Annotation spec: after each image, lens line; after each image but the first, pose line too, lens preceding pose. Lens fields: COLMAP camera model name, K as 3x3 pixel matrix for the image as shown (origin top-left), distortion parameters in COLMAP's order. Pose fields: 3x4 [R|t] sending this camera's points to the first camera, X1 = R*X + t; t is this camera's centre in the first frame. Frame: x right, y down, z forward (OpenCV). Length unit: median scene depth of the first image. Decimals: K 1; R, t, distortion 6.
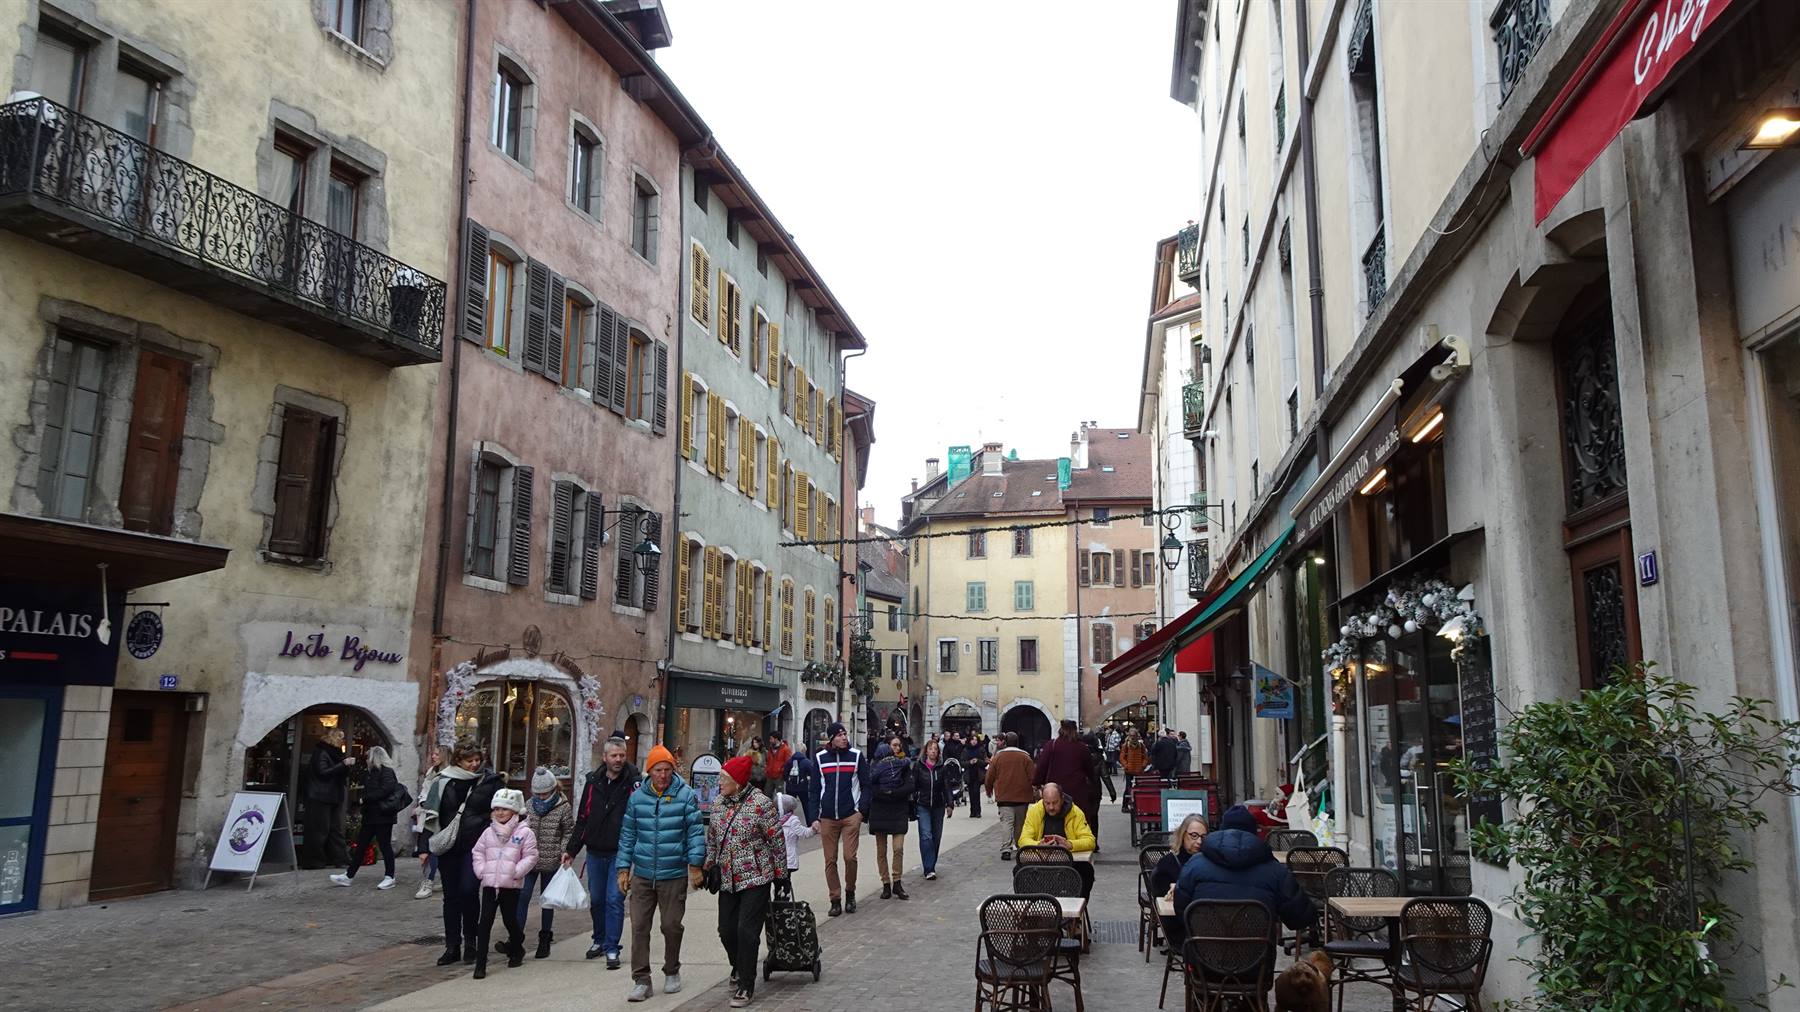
lens RADIAL K [[1265.6, 0, 900.0], [0, 1265.6, 506.0], [0, 0, 1]] dist [-0.009322, 0.001941]
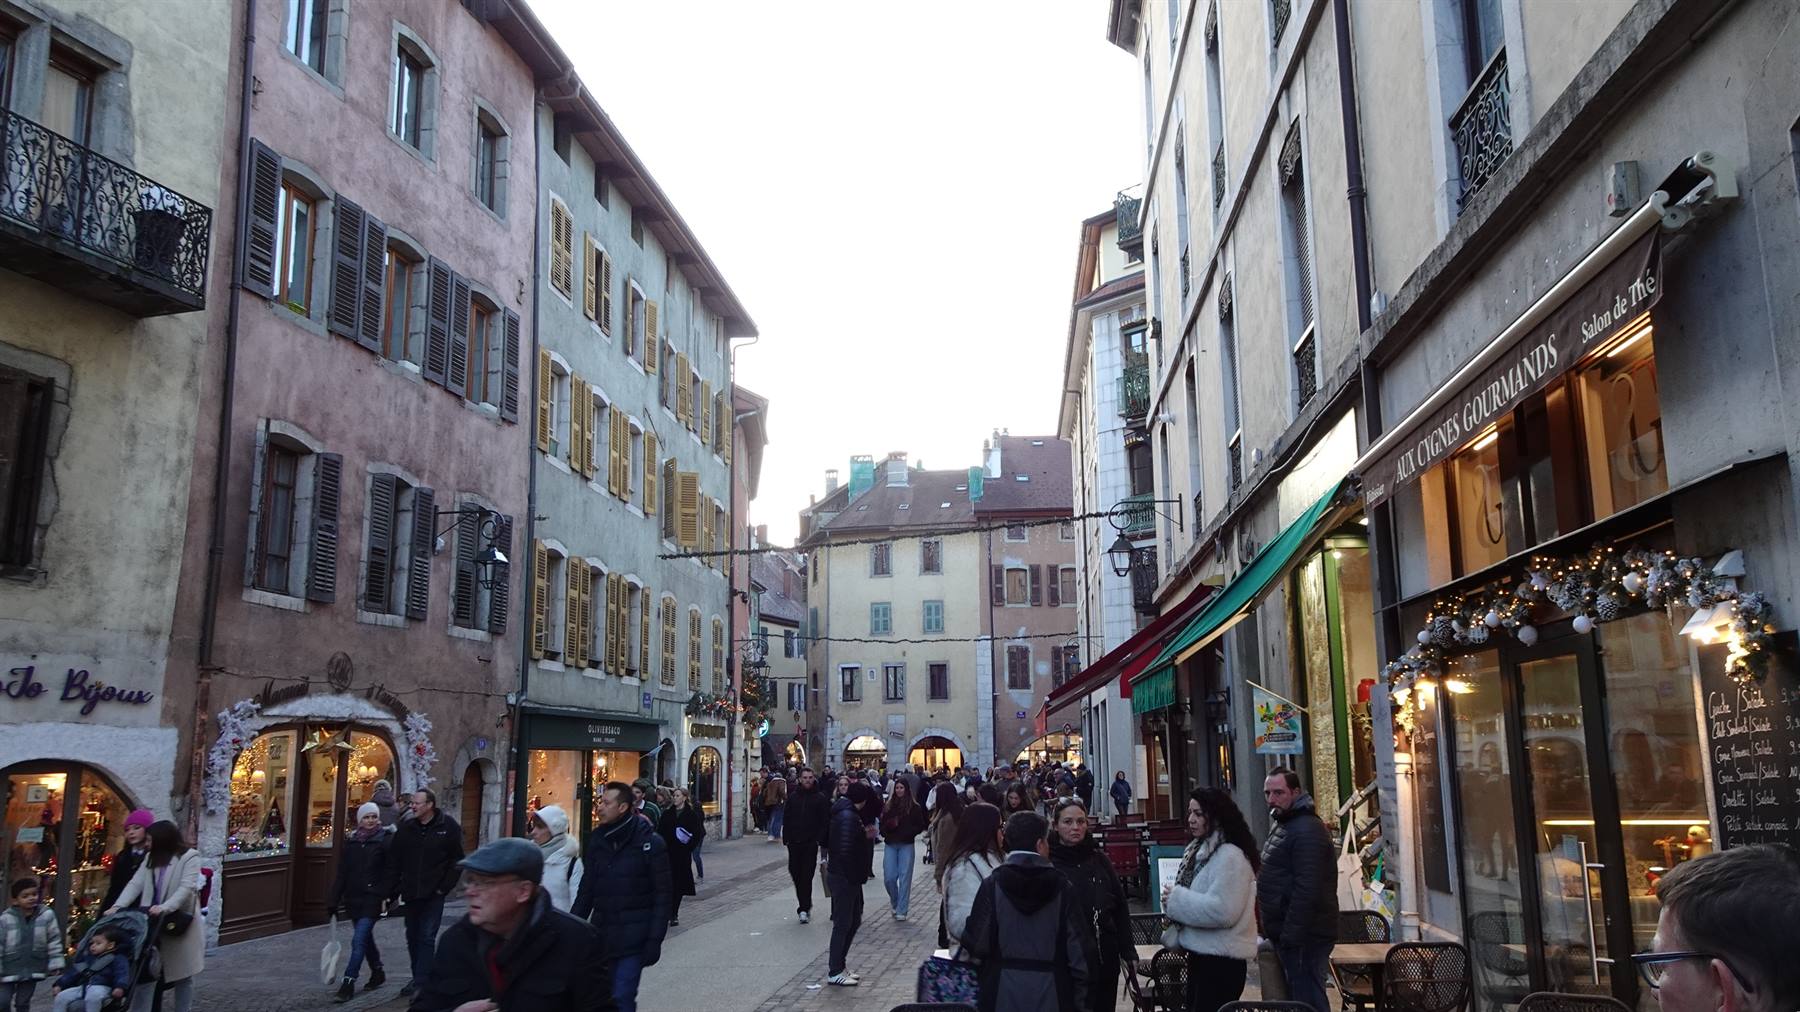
lens RADIAL K [[1315.6, 0, 900.0], [0, 1315.6, 506.0], [0, 0, 1]] dist [0.007843, 0.001637]
pose [[0.996798, -0.004989, 0.079811, -0.003850], [0.006305, 0.999848, -0.016252, 0.015832], [-0.079718, 0.016703, 0.996678, 0.126969]]
